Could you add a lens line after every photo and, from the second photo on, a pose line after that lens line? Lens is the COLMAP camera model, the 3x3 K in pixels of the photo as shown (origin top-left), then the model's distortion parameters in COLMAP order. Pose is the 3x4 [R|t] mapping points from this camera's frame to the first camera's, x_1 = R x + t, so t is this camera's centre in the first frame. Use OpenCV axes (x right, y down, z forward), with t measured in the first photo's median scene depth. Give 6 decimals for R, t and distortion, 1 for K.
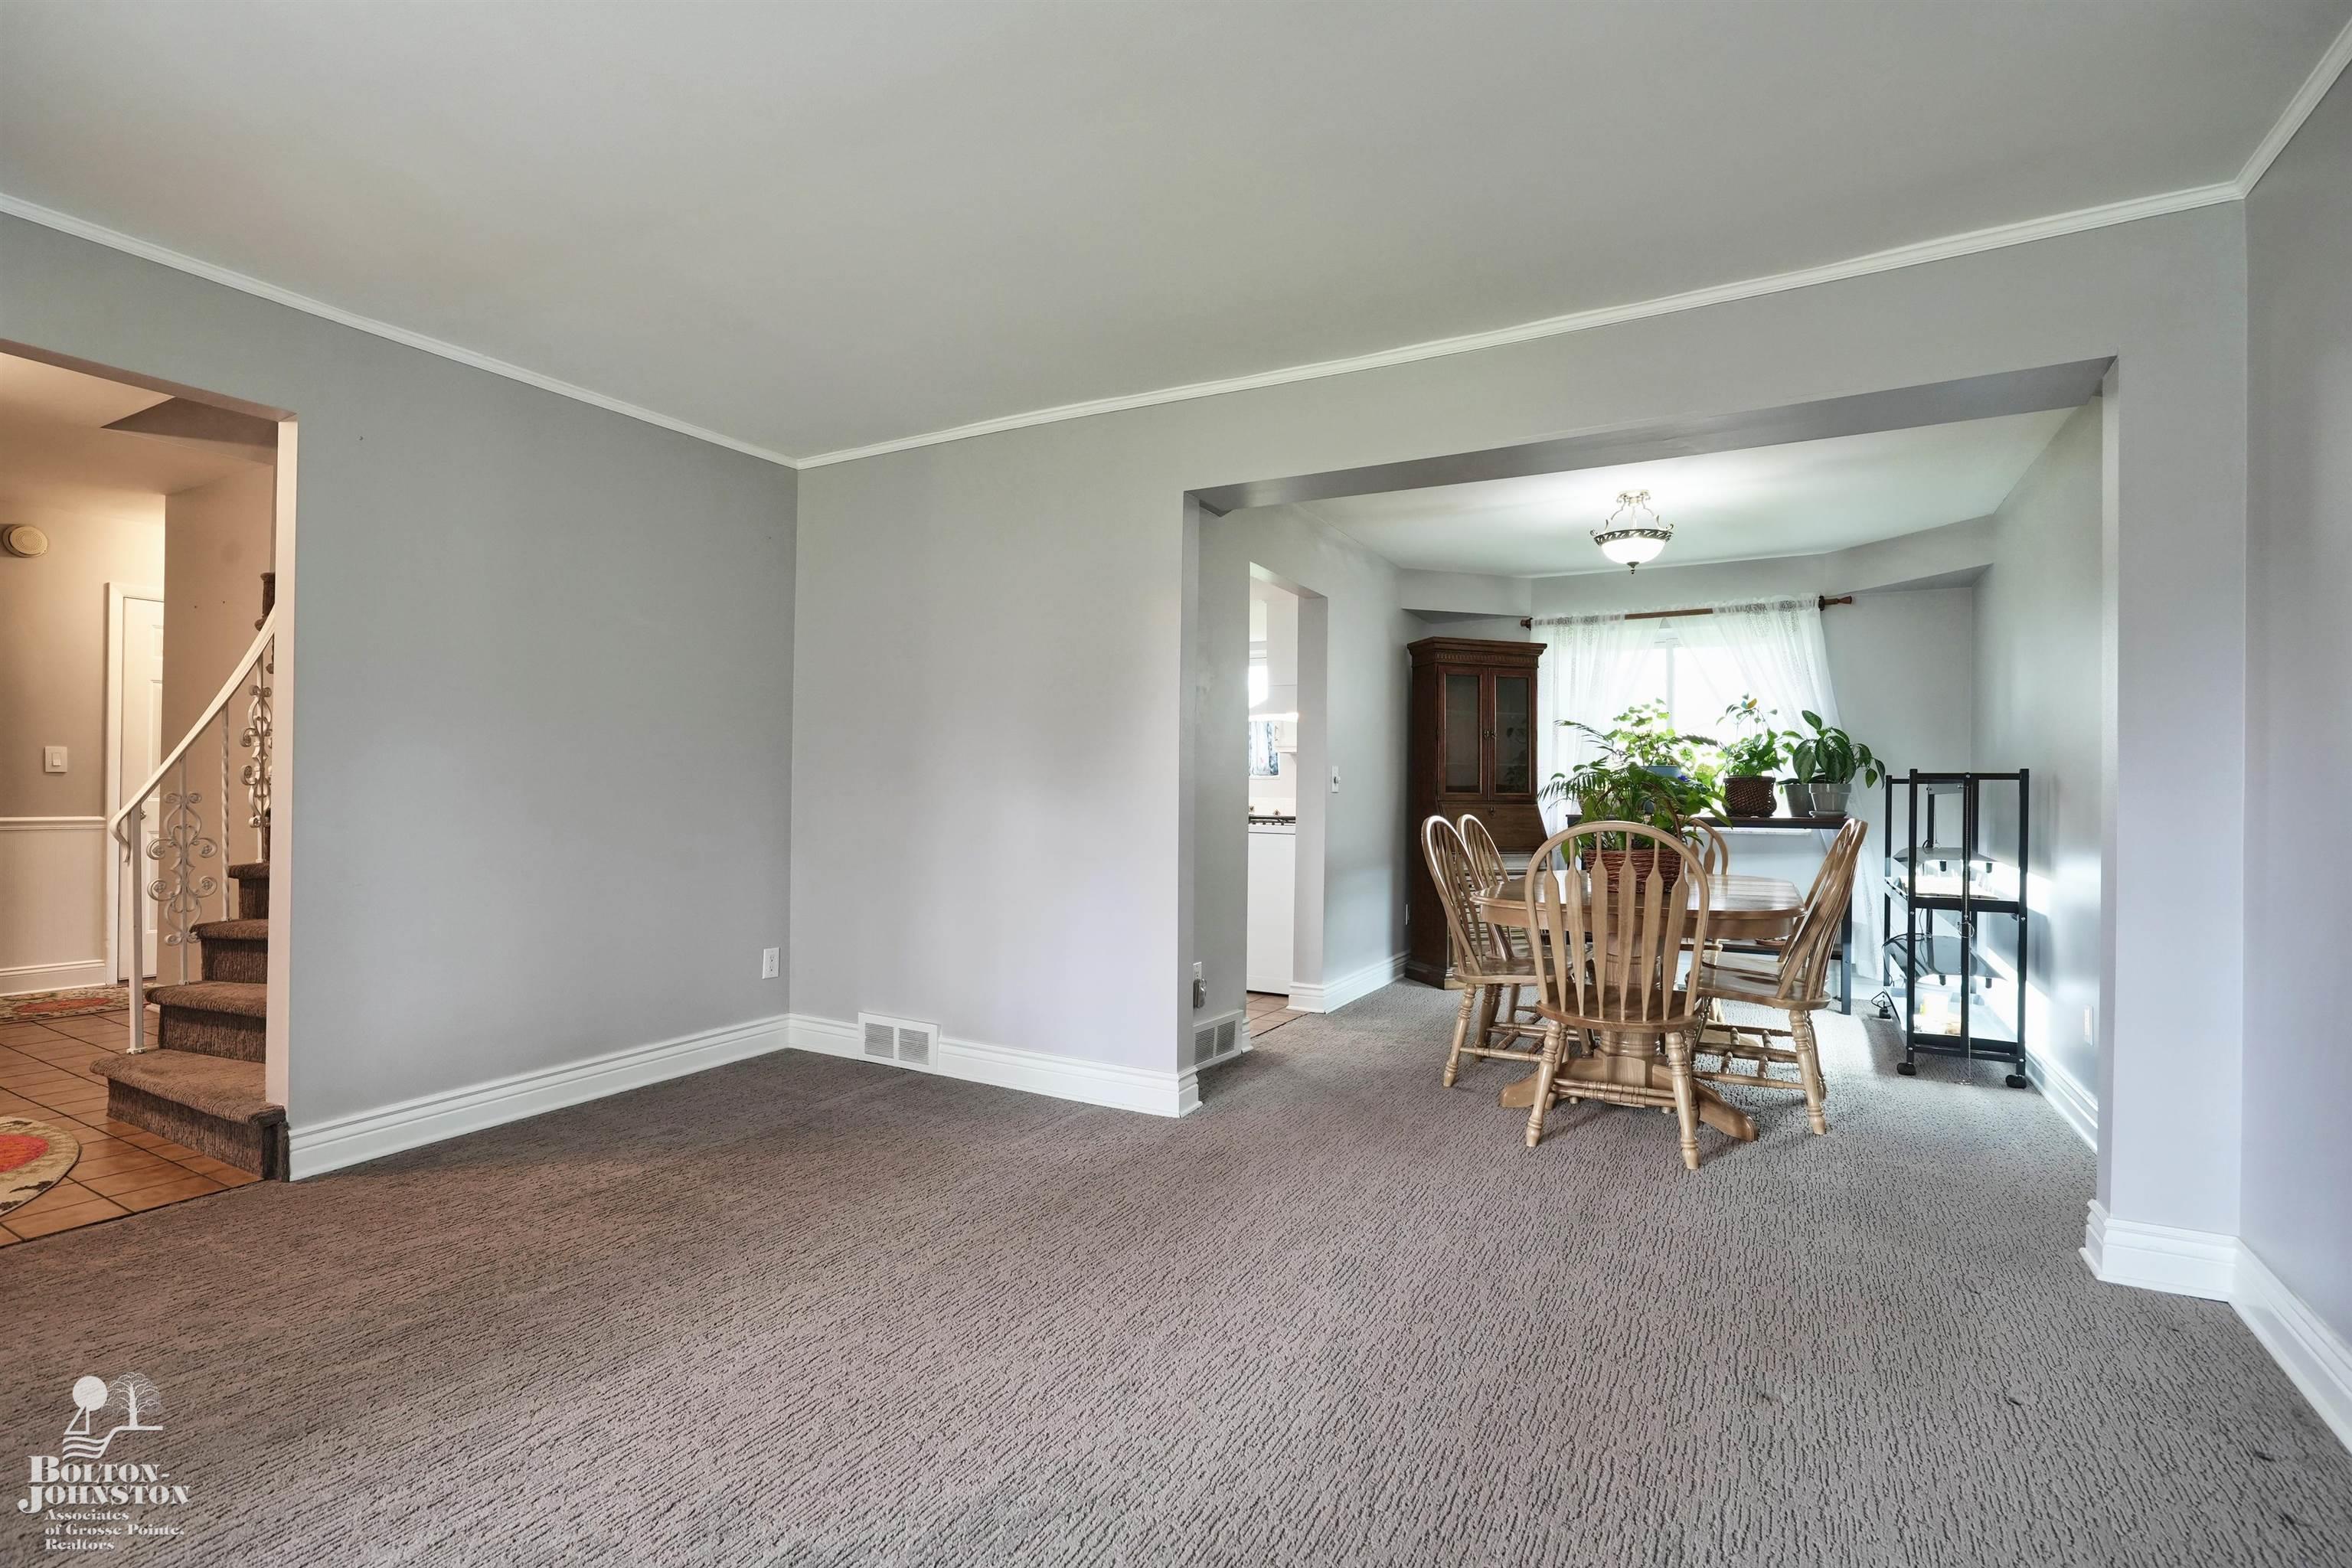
lens RADIAL K [[1088.4, 0, 1167.6], [0, 1088.4, 786.4], [0, 0, 1]] dist [-0.000464, -0.000404]
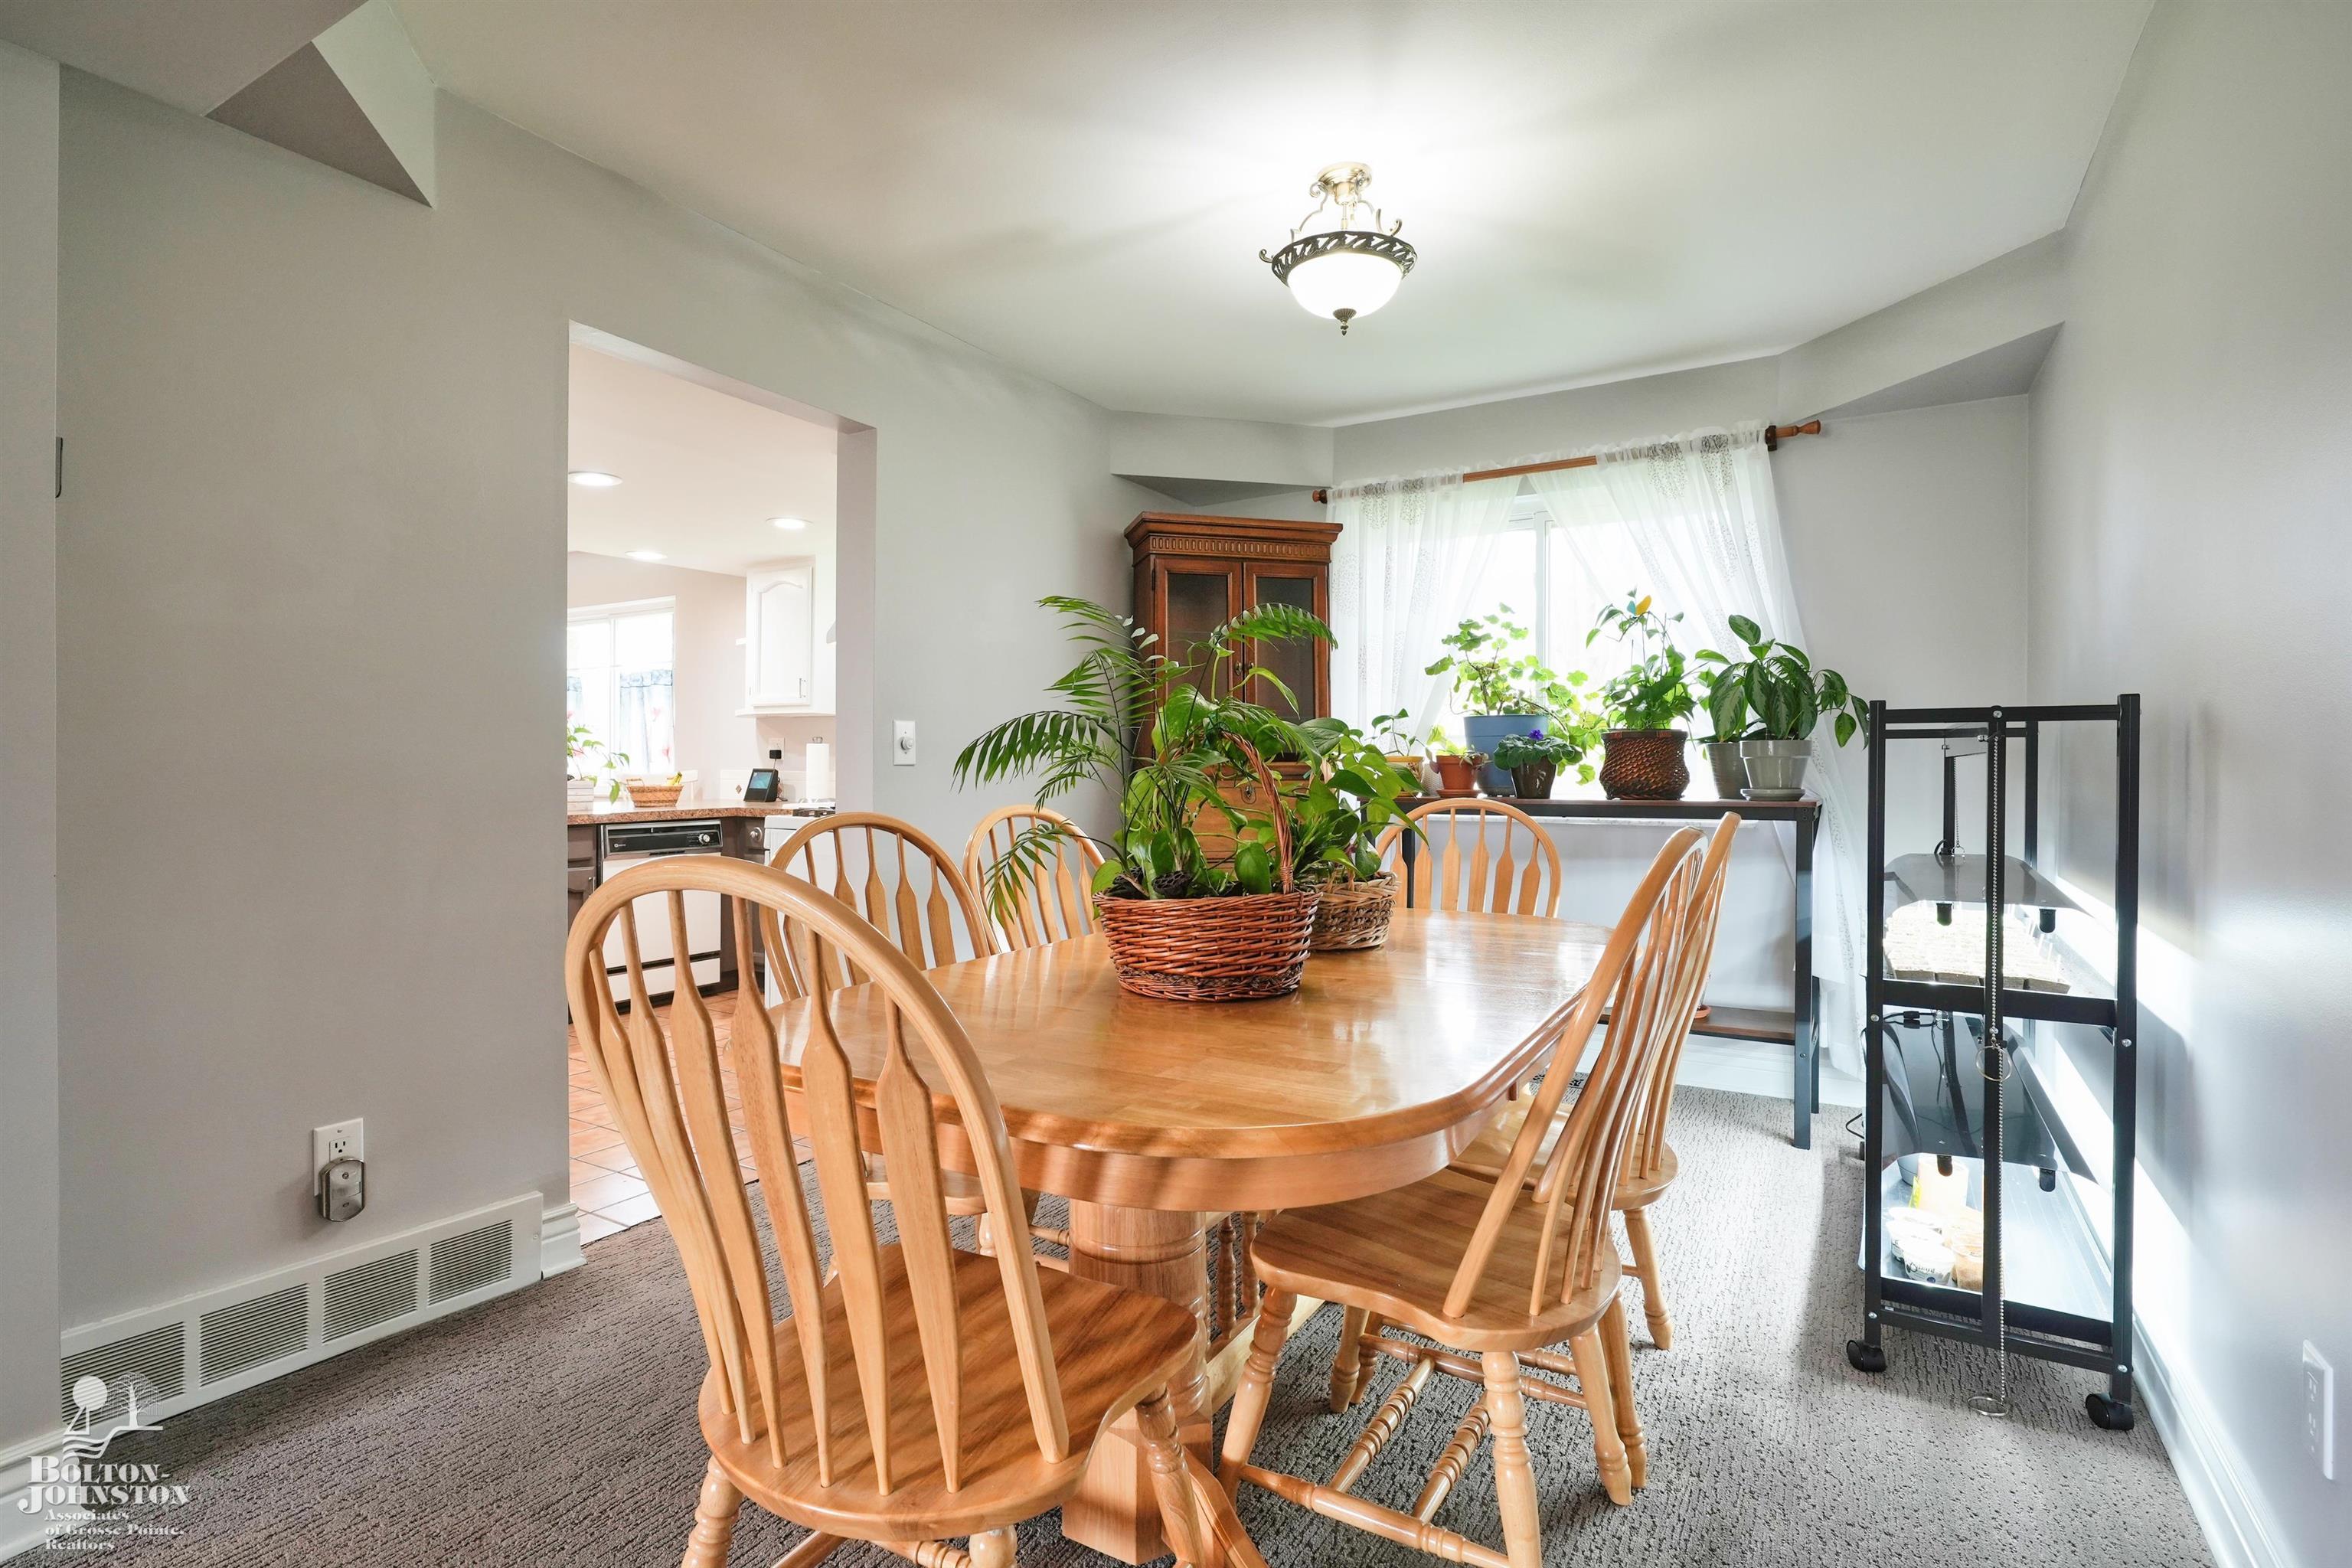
lens RADIAL K [[1141.3, 0, 1146.4], [0, 1141.3, 766.9], [0, 0, 1]] dist [0.002039, 0.001348]
pose [[0.999159, -0.005216, -0.040659, 0.298110], [0.005455, 0.999968, 0.005776, 0.006178], [0.040628, -0.005993, 0.999156, 0.380090]]
